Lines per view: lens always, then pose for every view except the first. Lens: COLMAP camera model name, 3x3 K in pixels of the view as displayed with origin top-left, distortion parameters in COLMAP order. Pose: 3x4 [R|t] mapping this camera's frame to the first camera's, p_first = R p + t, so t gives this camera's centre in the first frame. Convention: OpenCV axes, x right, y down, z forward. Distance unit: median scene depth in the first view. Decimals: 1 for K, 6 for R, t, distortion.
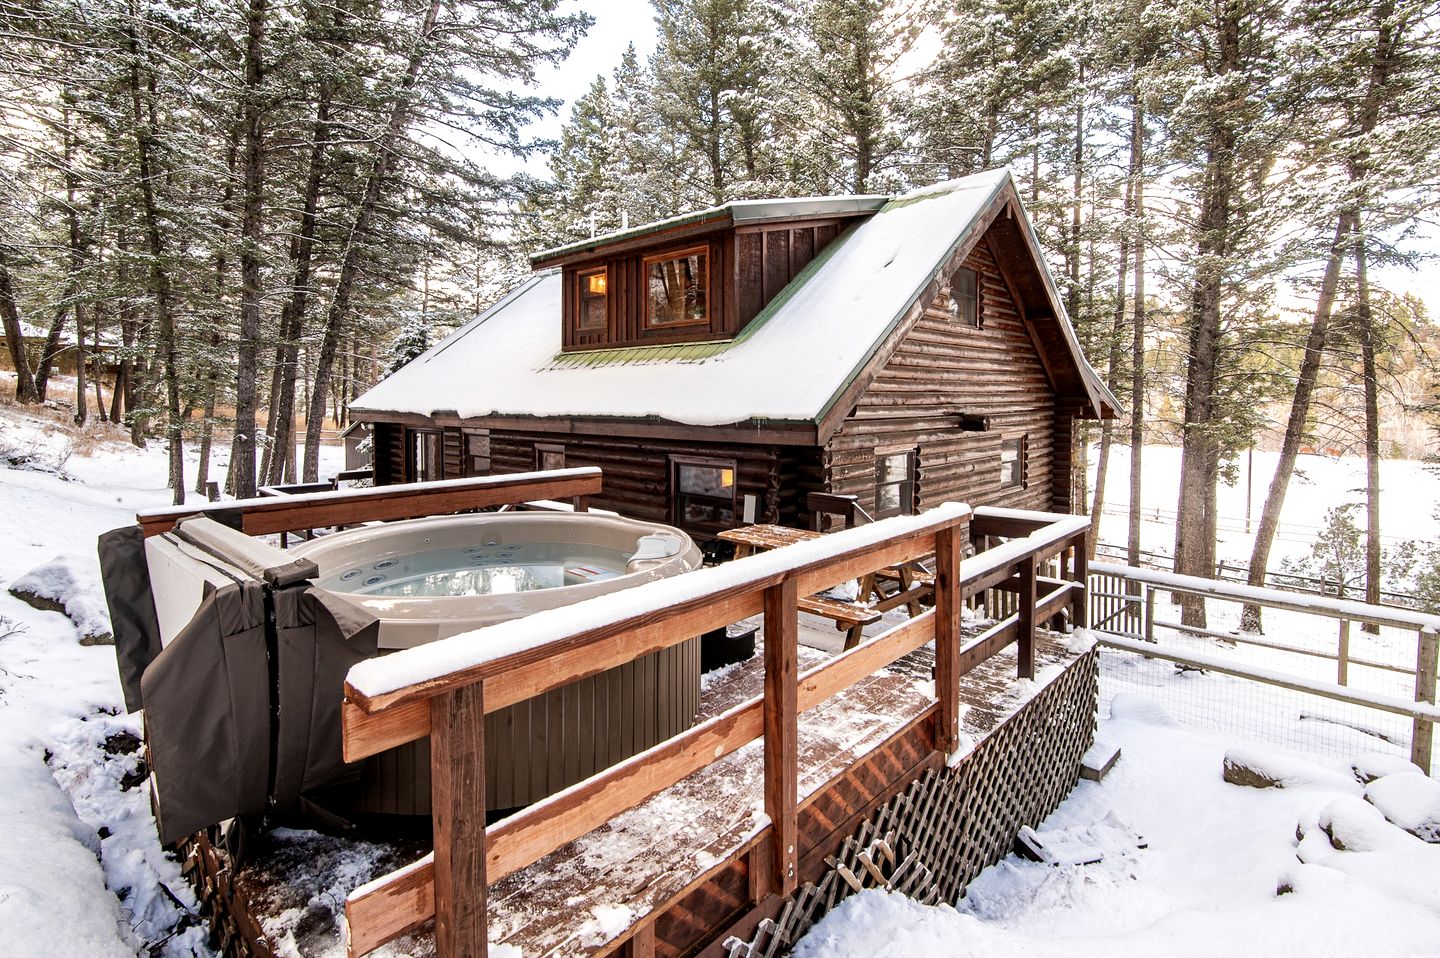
lens RADIAL K [[699.9, 0, 686.8], [0, 699.9, 402.0], [0, 0, 1]] dist [-0.004261, -0.000105]
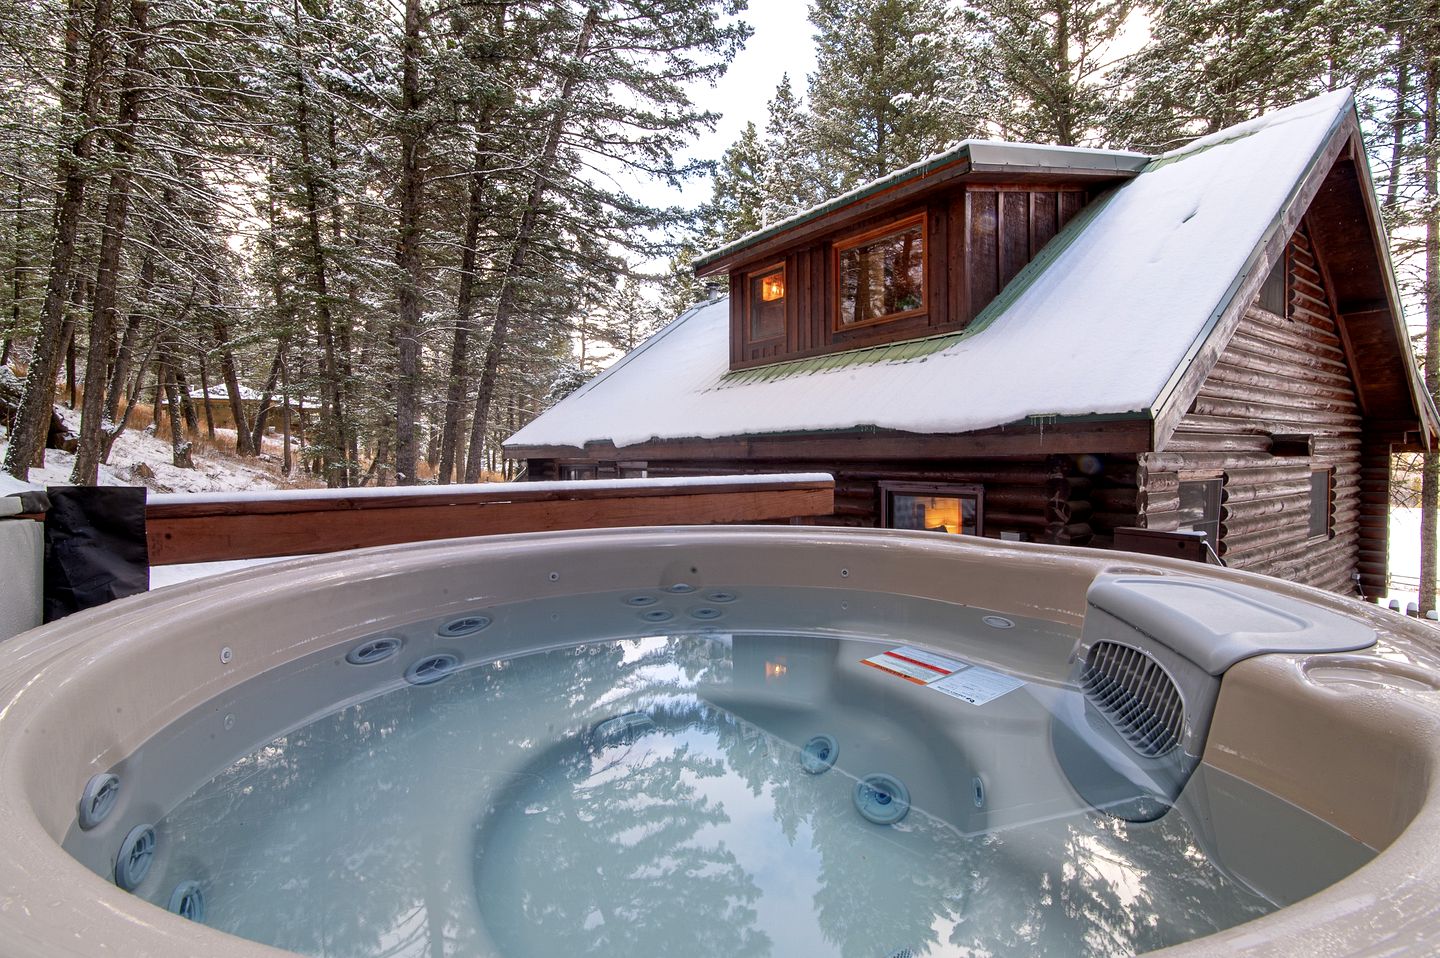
lens RADIAL K [[651.2, 0, 718.3], [0, 651.2, 474.6], [0, 0, 1]] dist [-0.004923, -0.000597]
pose [[0.987879, 0.000002, -0.155224, -0.063082], [0.002393, 0.999881, 0.015245, 0.040219], [0.155205, -0.015432, 0.987762, 0.191402]]
